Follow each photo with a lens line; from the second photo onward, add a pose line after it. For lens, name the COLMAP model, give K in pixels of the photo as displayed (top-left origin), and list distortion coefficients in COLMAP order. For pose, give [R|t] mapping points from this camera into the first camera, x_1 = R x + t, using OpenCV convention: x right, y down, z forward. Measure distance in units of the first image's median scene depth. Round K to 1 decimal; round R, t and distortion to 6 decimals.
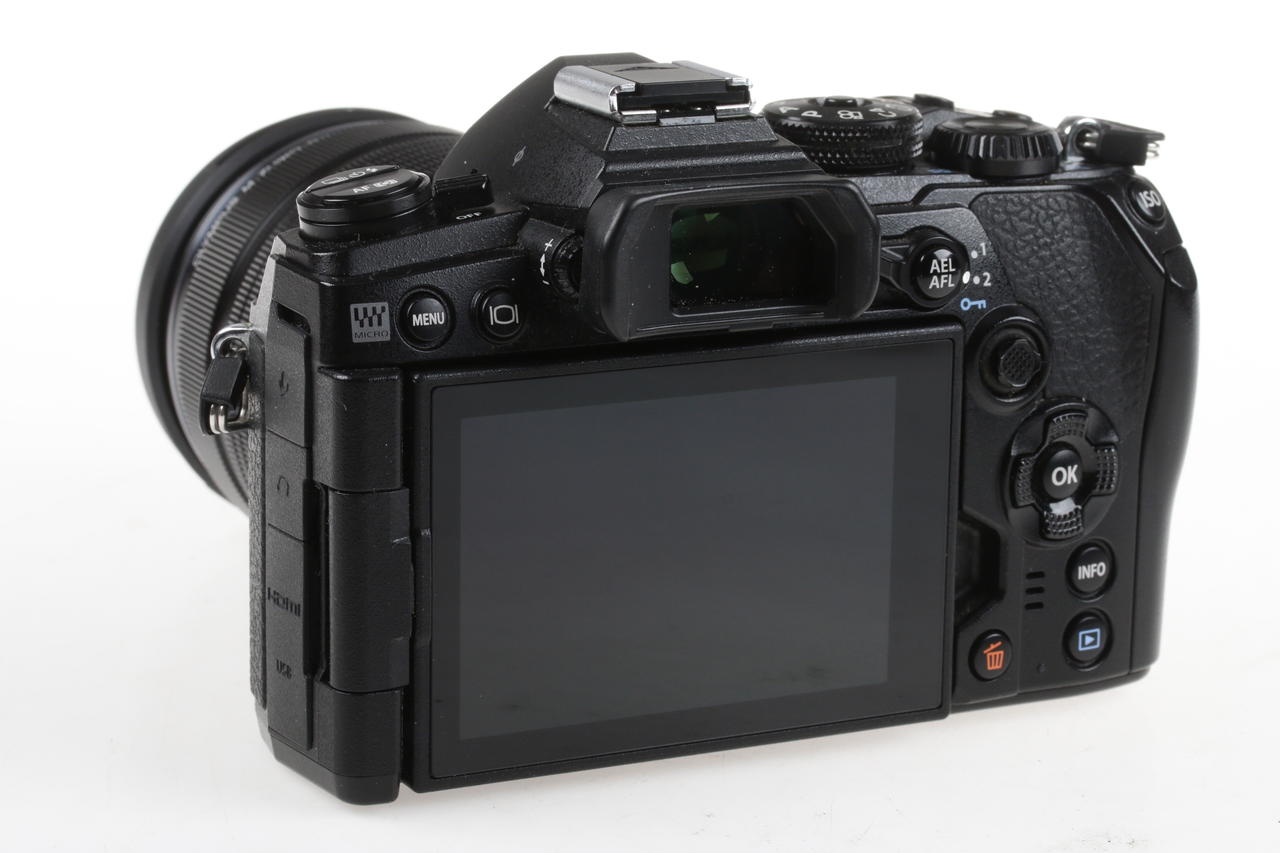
lens RADIAL K [[3529.8, 0, 639.6], [0, 3529.8, 423.8], [0, 0, 1]] dist [0.462181, 0.000000]
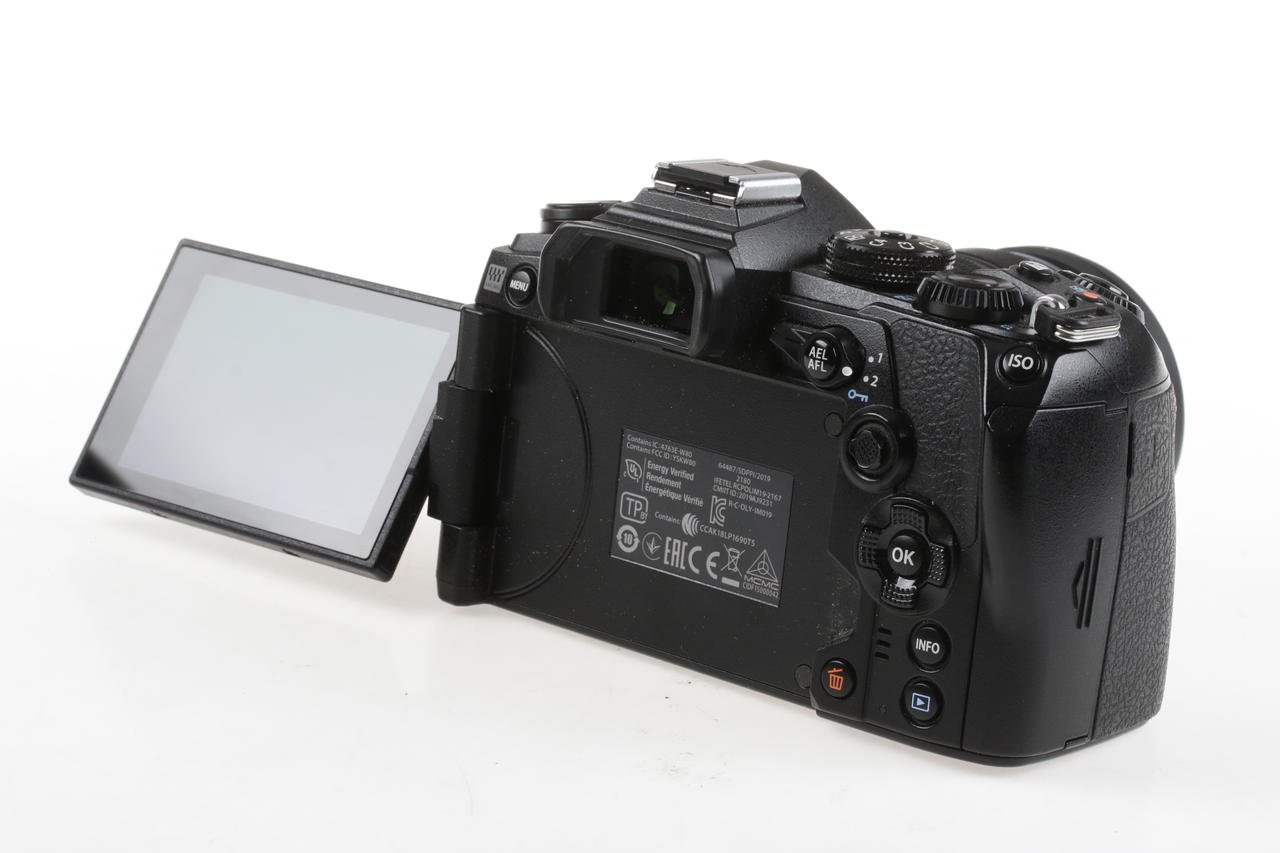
lens RADIAL K [[3529.8, 0, 639.4], [0, 3529.8, 428.5], [0, 0, 1]] dist [0.462181, 0.000000]
pose [[0.448929, 0.232066, -0.862907, 1.141624], [-0.305747, 0.947292, 0.095695, -0.118510], [0.839632, 0.220871, 0.496220, 0.301275]]
